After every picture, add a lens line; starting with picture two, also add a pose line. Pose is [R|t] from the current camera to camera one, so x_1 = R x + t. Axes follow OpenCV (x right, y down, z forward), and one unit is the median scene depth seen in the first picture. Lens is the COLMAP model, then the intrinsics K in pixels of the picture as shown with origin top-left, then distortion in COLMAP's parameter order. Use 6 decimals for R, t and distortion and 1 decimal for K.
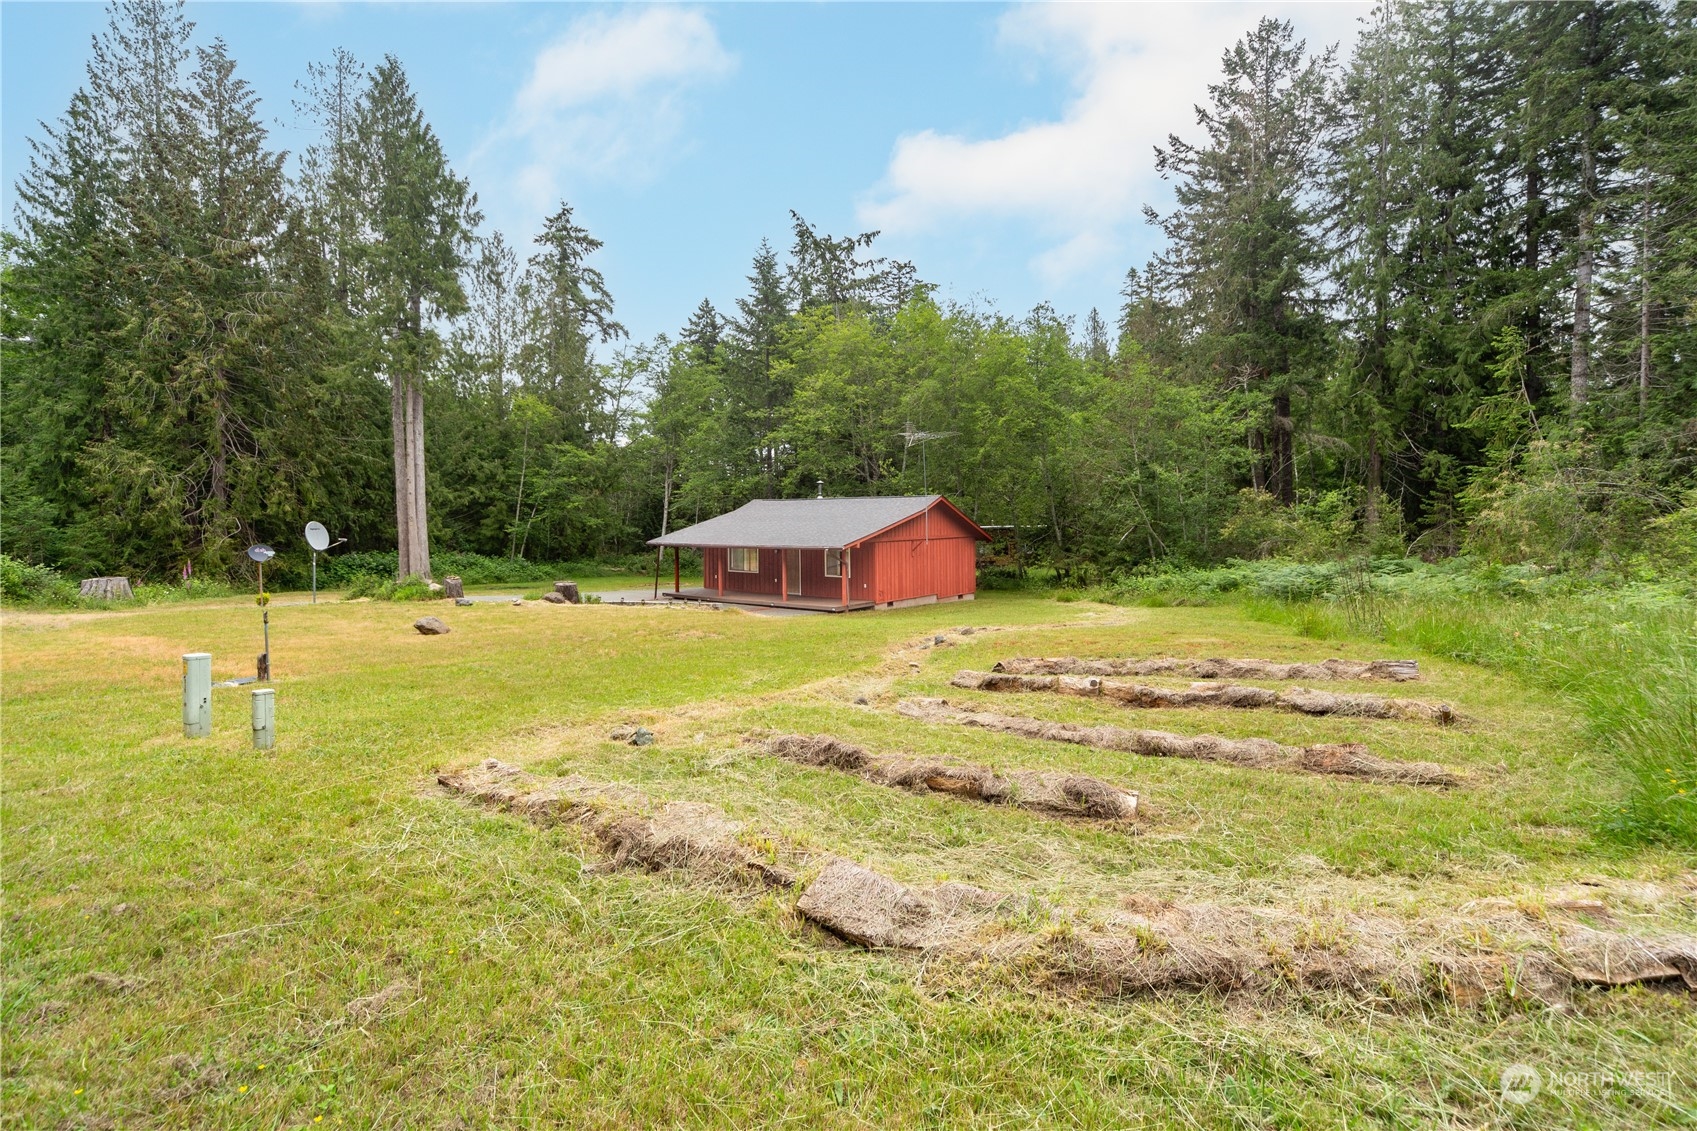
lens RADIAL K [[854.3, 0, 872.3], [0, 854.3, 534.4], [0, 0, 1]] dist [-0.000991, 0.000056]
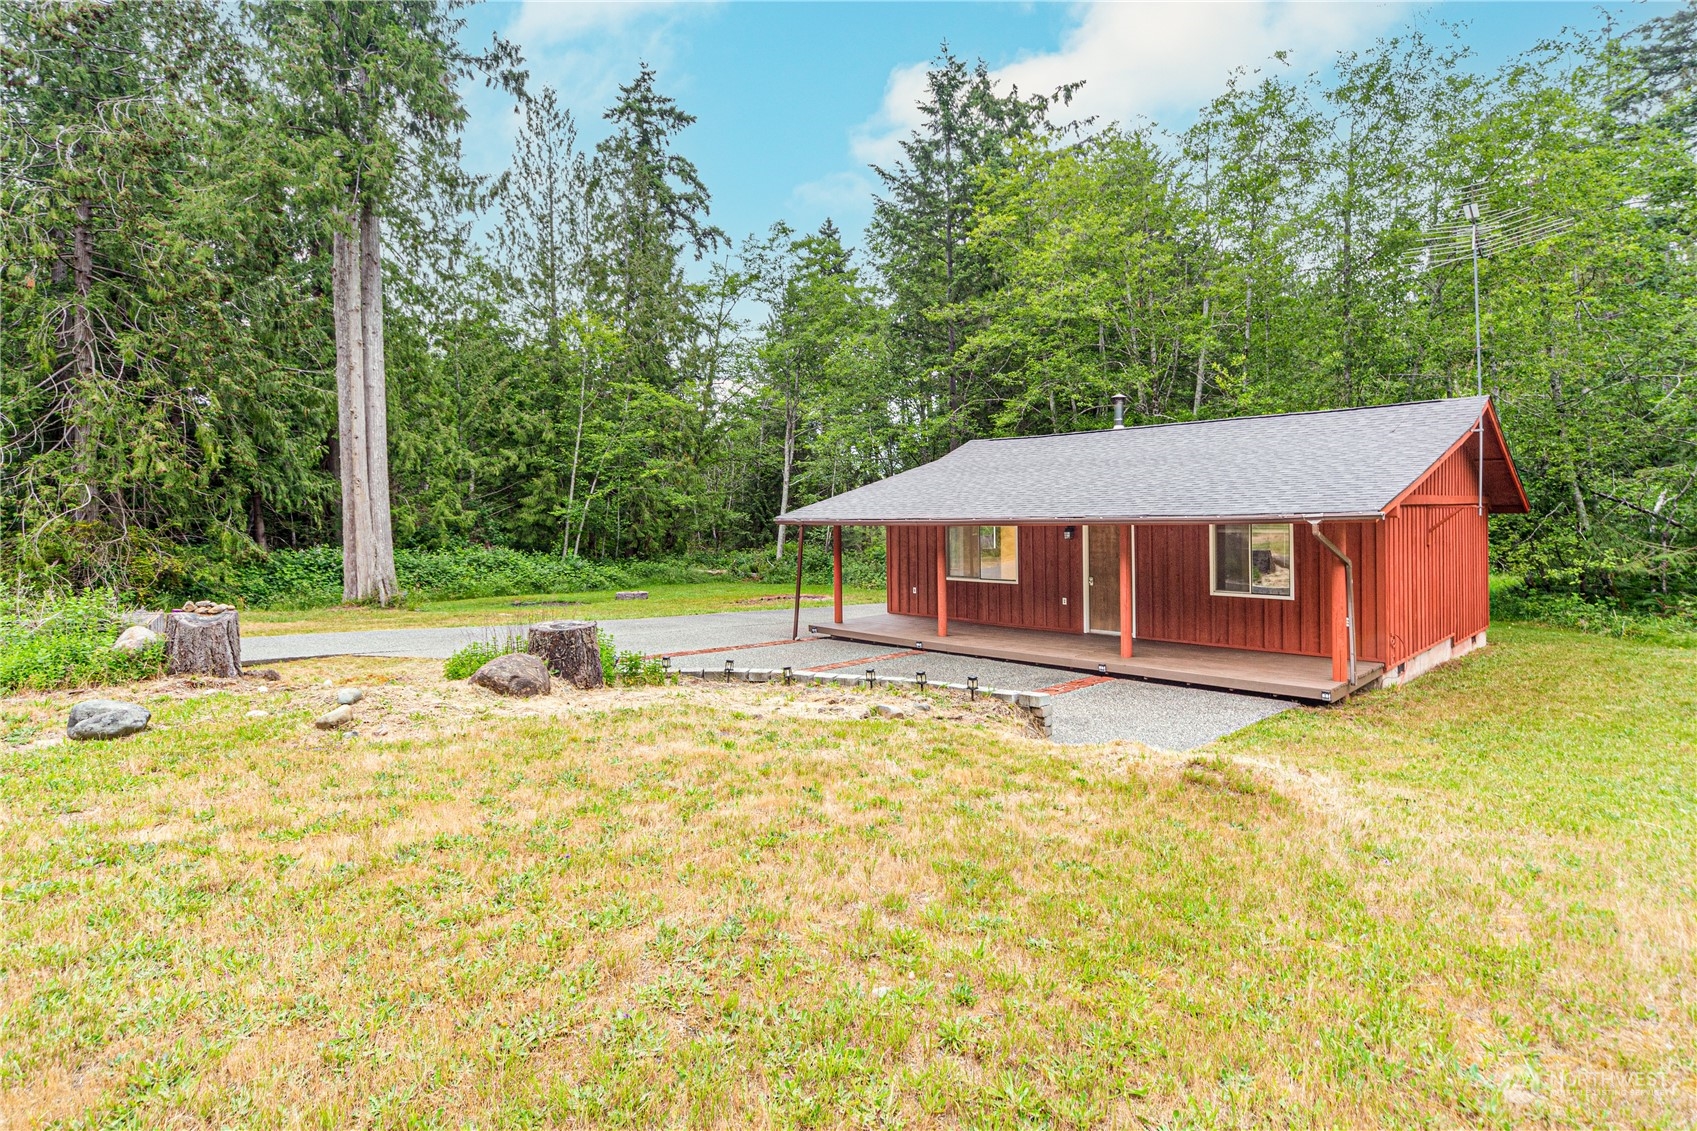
lens RADIAL K [[854.3, 0, 854.7], [0, 854.3, 528.6], [0, 0, 1]] dist [-0.000991, 0.000056]
pose [[0.991593, -0.004227, -0.129330, -0.103232], [0.003306, 0.999968, -0.007329, 0.012051], [0.129357, 0.006840, 0.991574, 0.346286]]
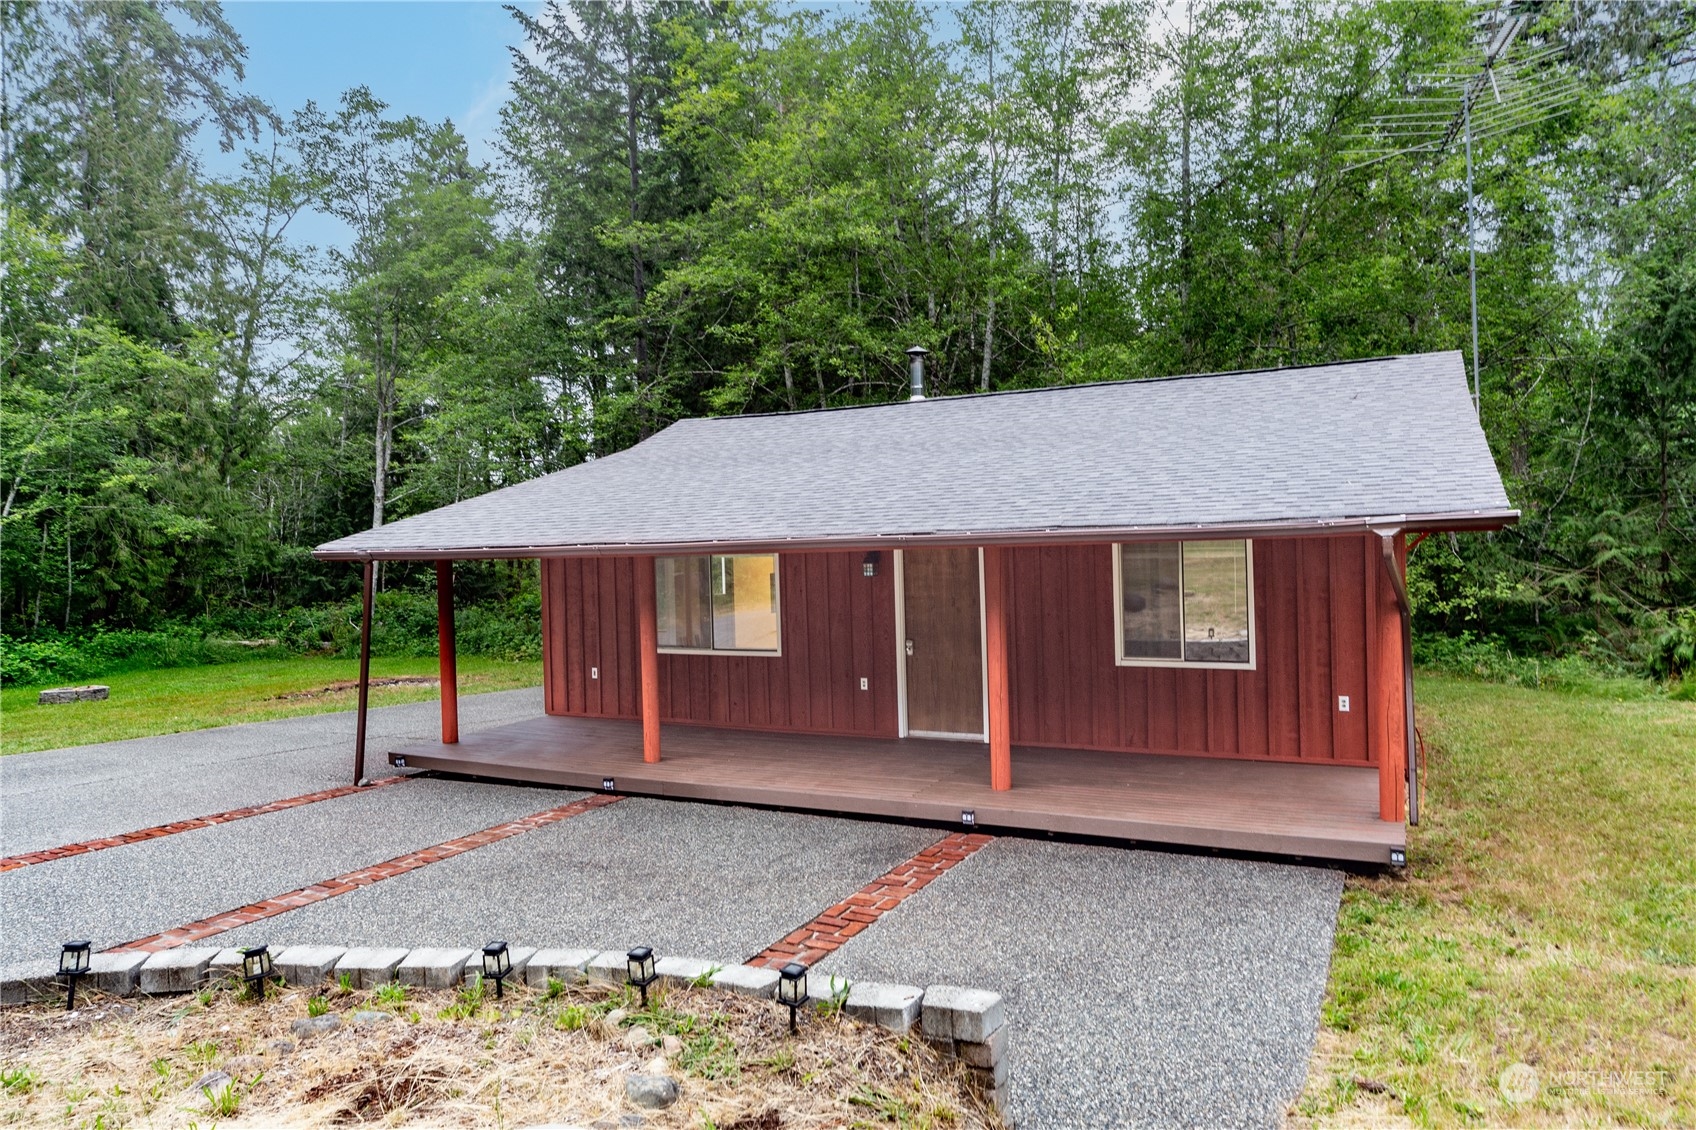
lens RADIAL K [[1070.5, 0, 856.2], [0, 1070.5, 552.0], [0, 0, 1]] dist [0.001058, -0.001714]
pose [[0.981433, -0.022139, 0.190521, -0.110680], [0.025588, 0.999550, -0.015660, 0.012281], [-0.190089, 0.020244, 0.981558, 0.433335]]
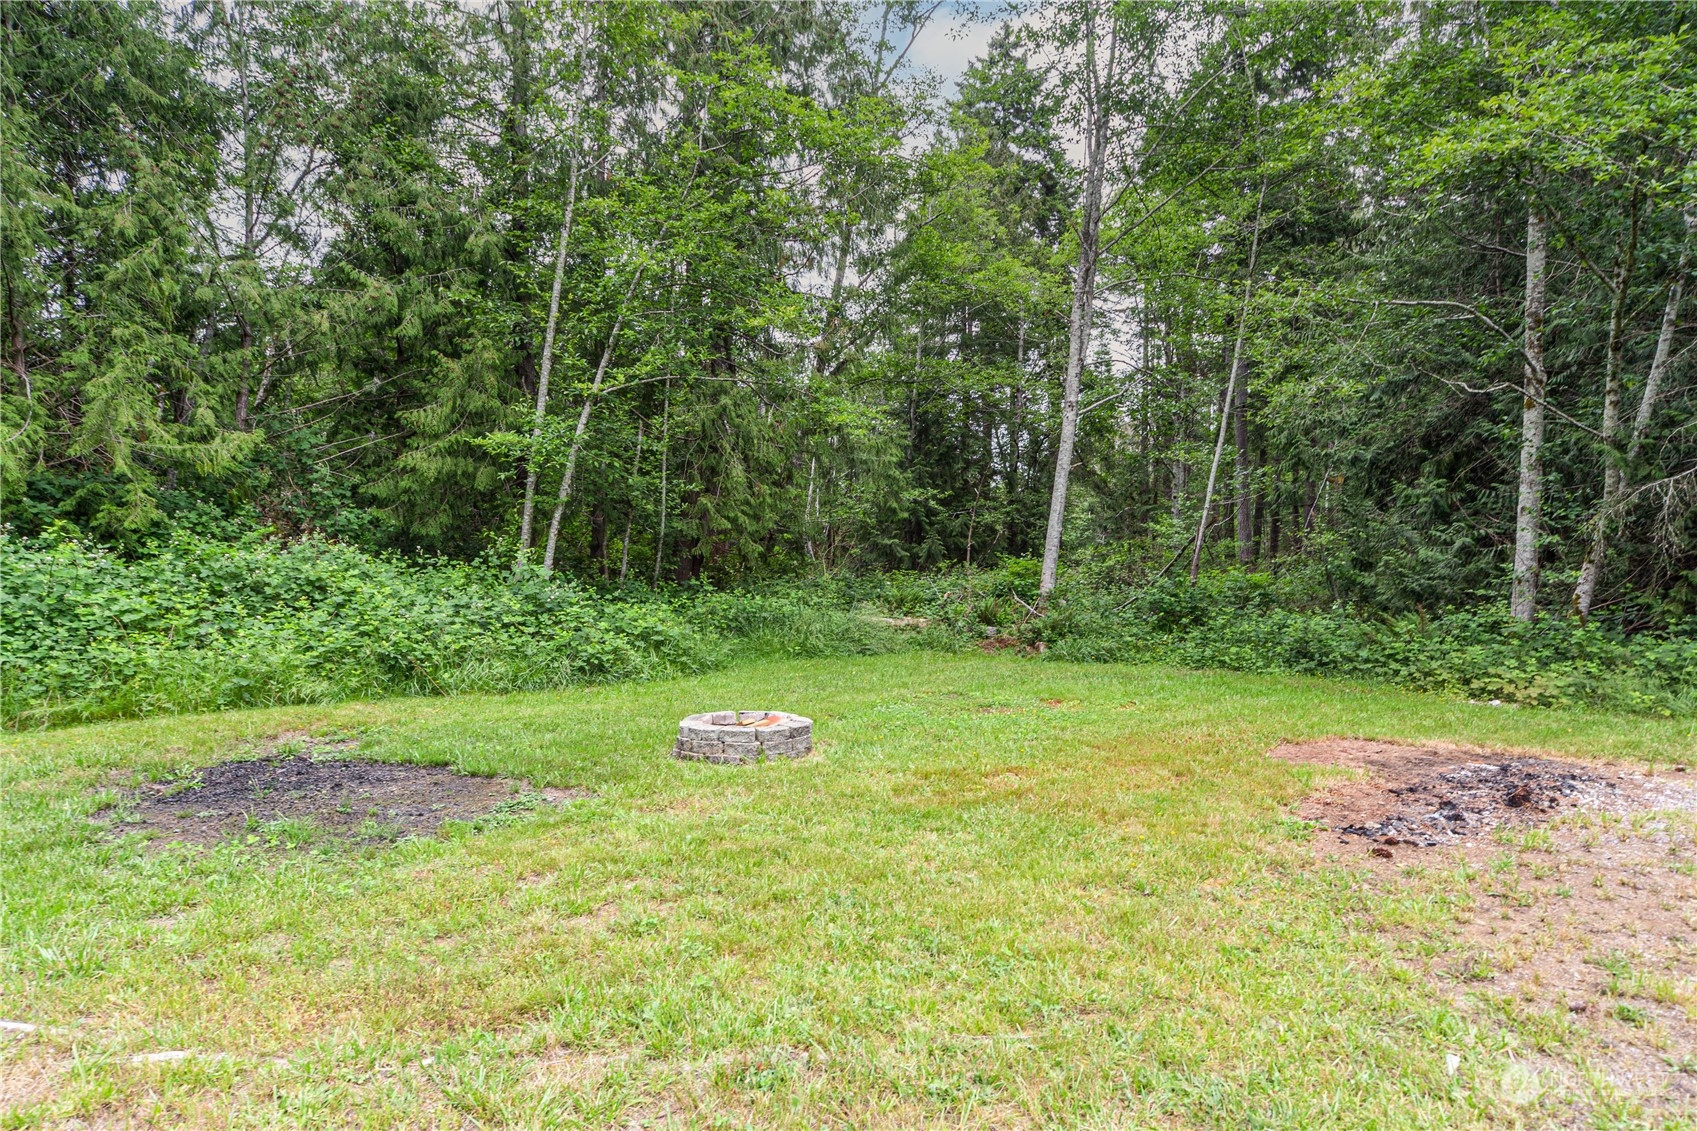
lens RADIAL K [[961.6, 0, 849.3], [0, 961.6, 565.0], [0, 0, 1]] dist [-0.005768, -0.000563]
pose [[0.983196, 0.018316, -0.181633, -0.265756], [-0.018570, 0.999828, 0.000302, 0.023571], [0.181607, 0.003076, 0.983366, 0.711580]]
